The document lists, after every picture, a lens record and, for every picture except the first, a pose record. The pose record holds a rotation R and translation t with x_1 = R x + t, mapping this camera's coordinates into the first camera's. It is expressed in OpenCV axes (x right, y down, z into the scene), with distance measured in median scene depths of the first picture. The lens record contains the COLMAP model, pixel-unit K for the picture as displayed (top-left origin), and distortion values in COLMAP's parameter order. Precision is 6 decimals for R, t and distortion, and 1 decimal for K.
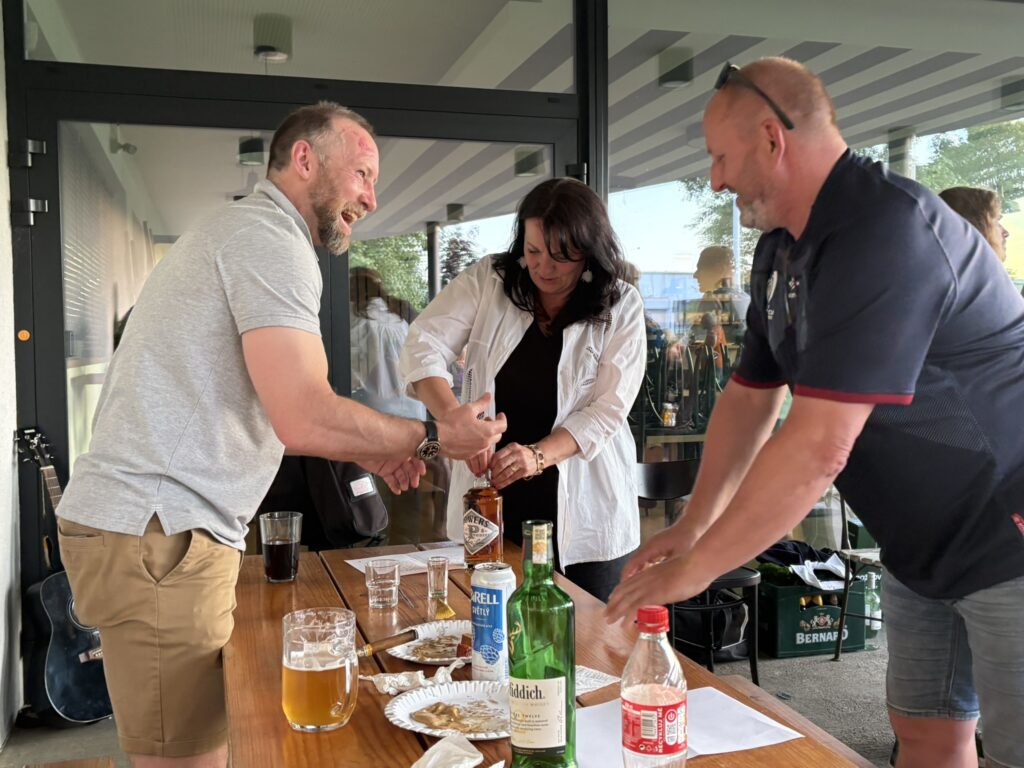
lens RADIAL K [[1038.0, 0, 512.0], [0, 1038.0, 384.0], [0, 0, 1]] dist [0.051704, -0.017546]
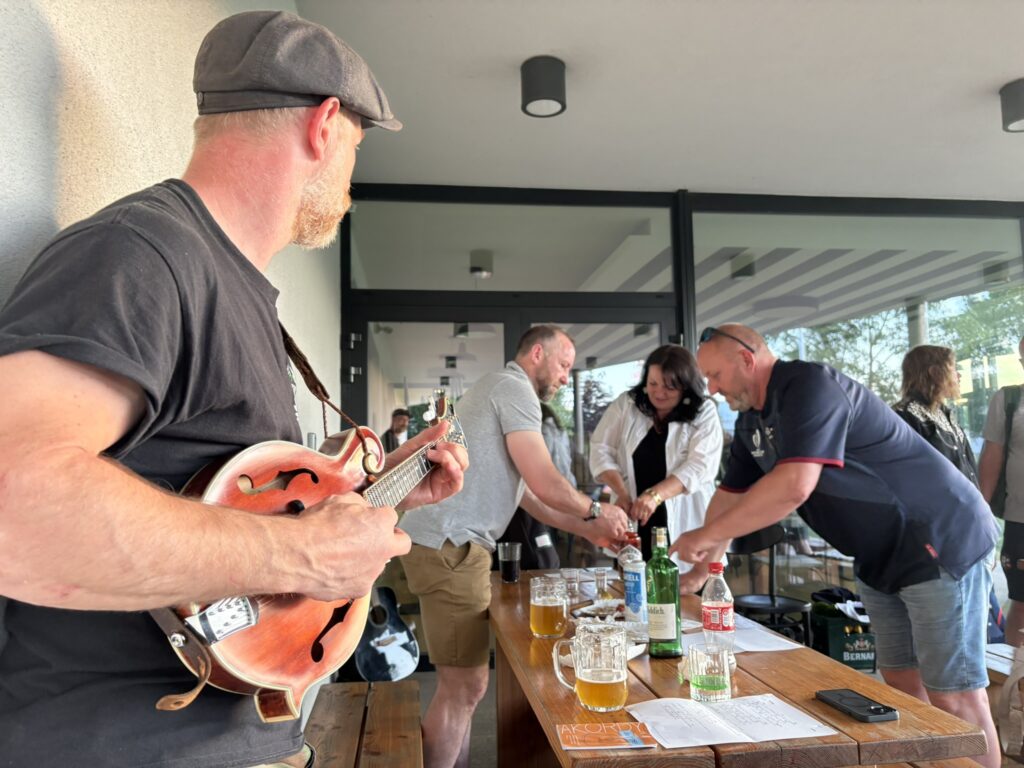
lens RADIAL K [[769.8, 0, 512.0], [0, 769.8, 384.0], [0, 0, 1]] dist [0.037258, -0.001797]
pose [[0.988198, -0.020561, -0.151794, -0.007134], [0.000245, 0.991161, -0.132661, 0.015309], [0.153180, 0.131059, 0.979469, -0.162326]]
